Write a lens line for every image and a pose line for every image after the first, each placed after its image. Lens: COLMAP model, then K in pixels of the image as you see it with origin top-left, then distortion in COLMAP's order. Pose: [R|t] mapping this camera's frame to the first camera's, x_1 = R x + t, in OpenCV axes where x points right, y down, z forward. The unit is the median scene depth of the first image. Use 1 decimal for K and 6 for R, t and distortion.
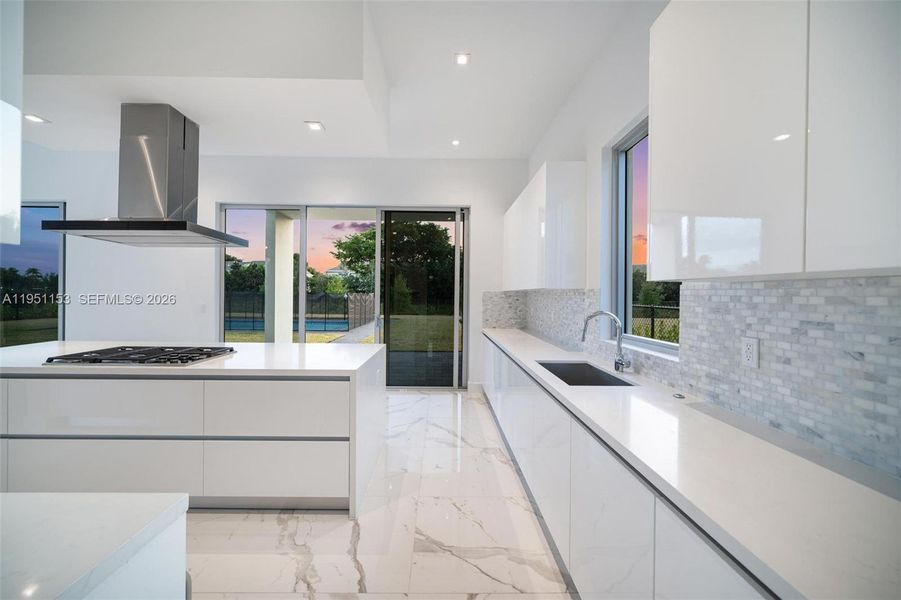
lens RADIAL K [[452.0, 0, 446.2], [0, 452.0, 284.5], [0, 0, 1]] dist [0.000984, 0.000587]
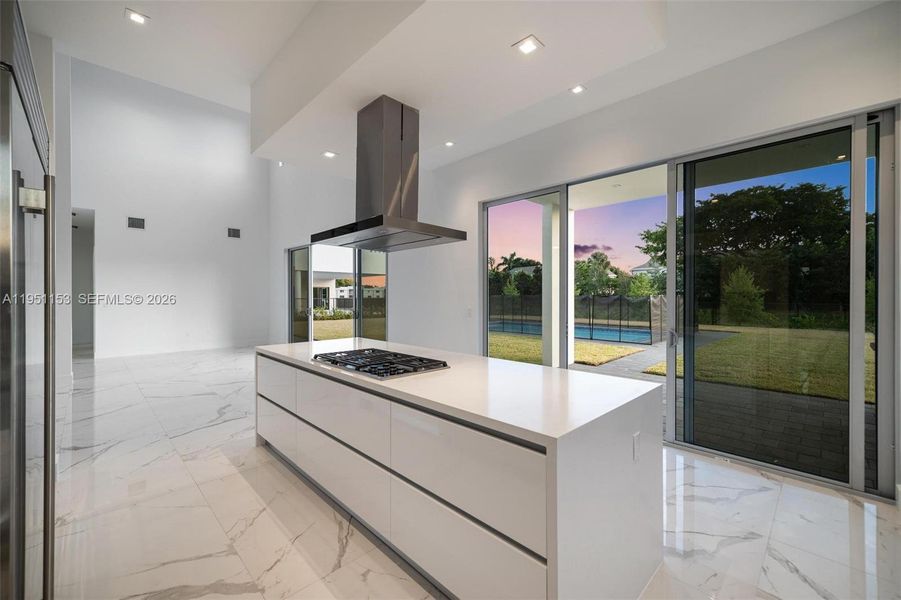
lens RADIAL K [[377.6, 0, 441.8], [0, 377.6, 295.6], [0, 0, 1]] dist [0.014237, -0.000106]
pose [[0.674314, -0.011746, -0.738351, 0.022632], [0.023473, 0.999709, 0.005533, 0.008474], [0.738072, -0.021063, 0.674394, 0.322378]]
